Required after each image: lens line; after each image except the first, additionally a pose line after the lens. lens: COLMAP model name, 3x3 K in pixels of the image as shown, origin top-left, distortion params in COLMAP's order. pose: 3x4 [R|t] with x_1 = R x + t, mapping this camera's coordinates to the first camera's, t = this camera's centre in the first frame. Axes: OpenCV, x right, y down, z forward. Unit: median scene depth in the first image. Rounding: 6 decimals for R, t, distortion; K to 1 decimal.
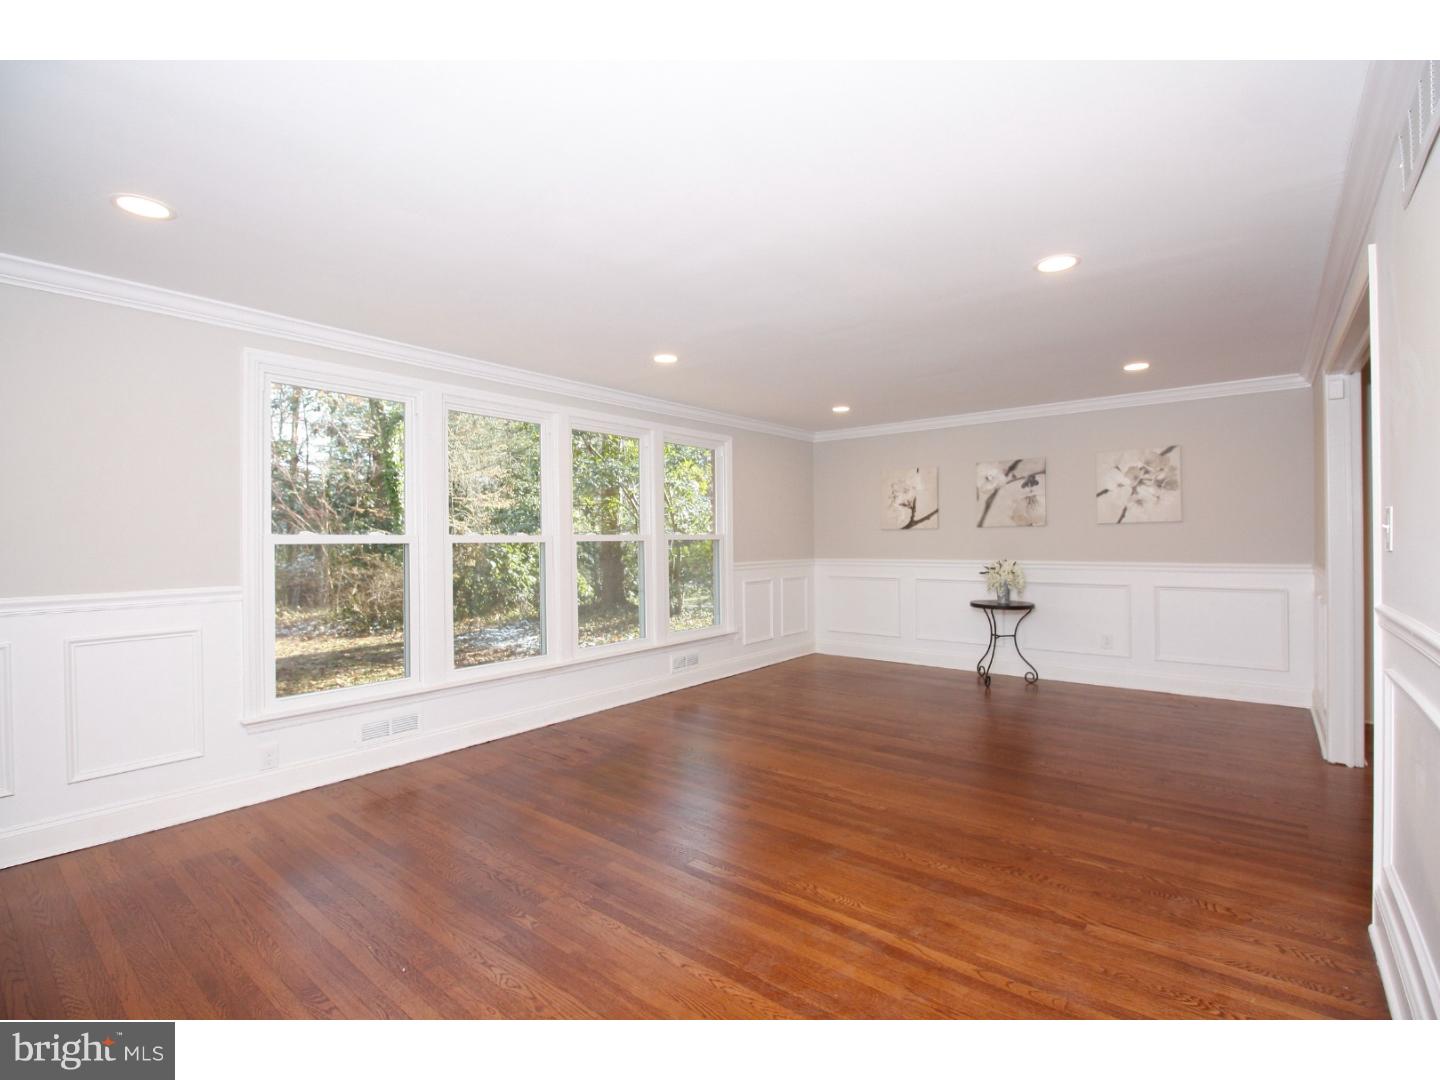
lens RADIAL K [[672.6, 0, 726.4], [0, 672.6, 538.4], [0, 0, 1]] dist [0.000795, -0.000297]
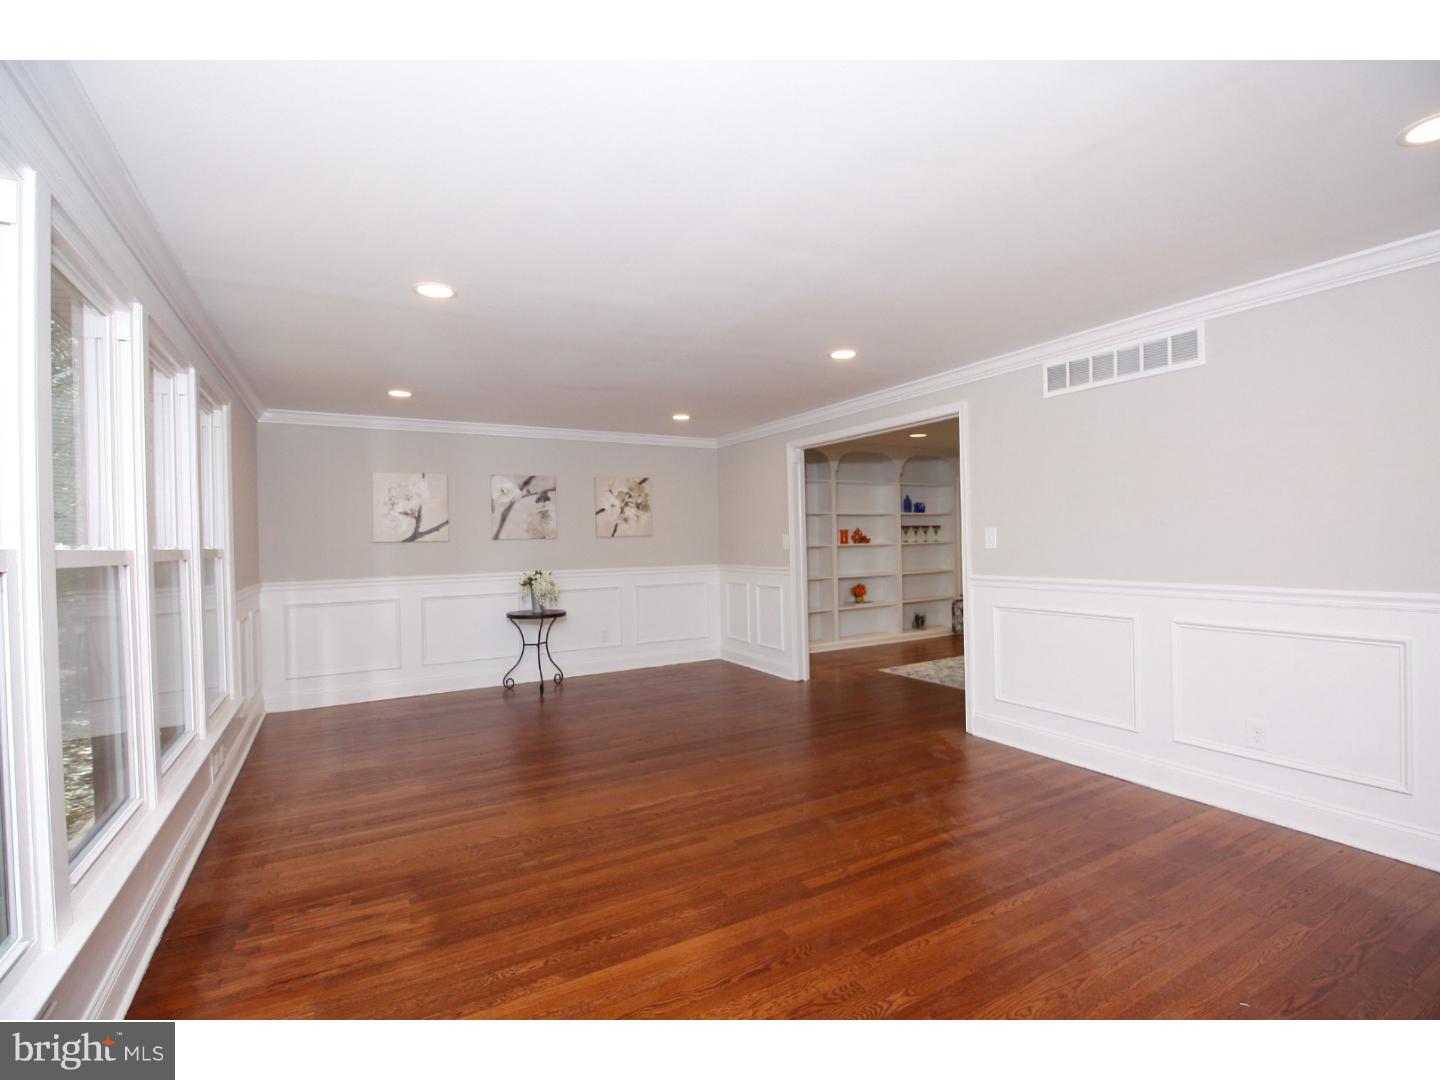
lens RADIAL K [[672.6, 0, 726.4], [0, 672.6, 538.4], [0, 0, 1]] dist [0.000795, -0.000297]
pose [[0.365211, 0.007019, 0.930898, -0.443240], [0.016629, 0.999763, -0.014062, 0.001032], [-0.930776, 0.020615, 0.365007, 0.337970]]
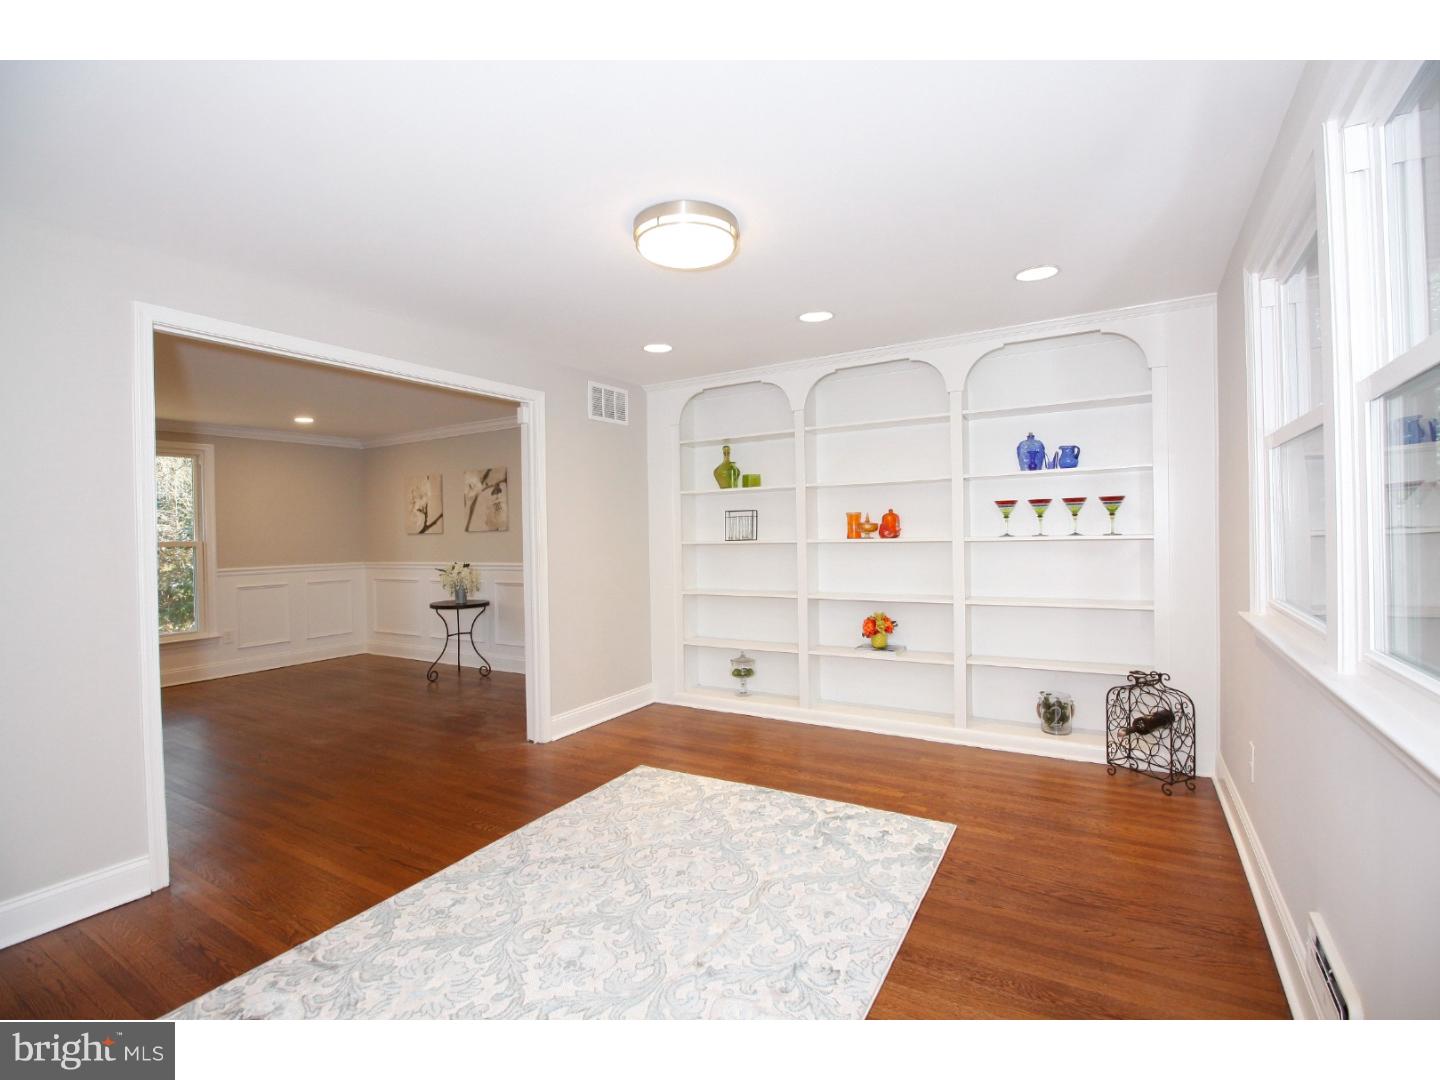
lens RADIAL K [[672.6, 0, 726.4], [0, 672.6, 538.4], [0, 0, 1]] dist [0.000795, -0.000297]
pose [[0.990917, -0.012024, 0.133936, 0.673727], [0.011076, 0.999908, 0.007816, -0.010413], [-0.134018, -0.006261, 0.990959, -0.115624]]
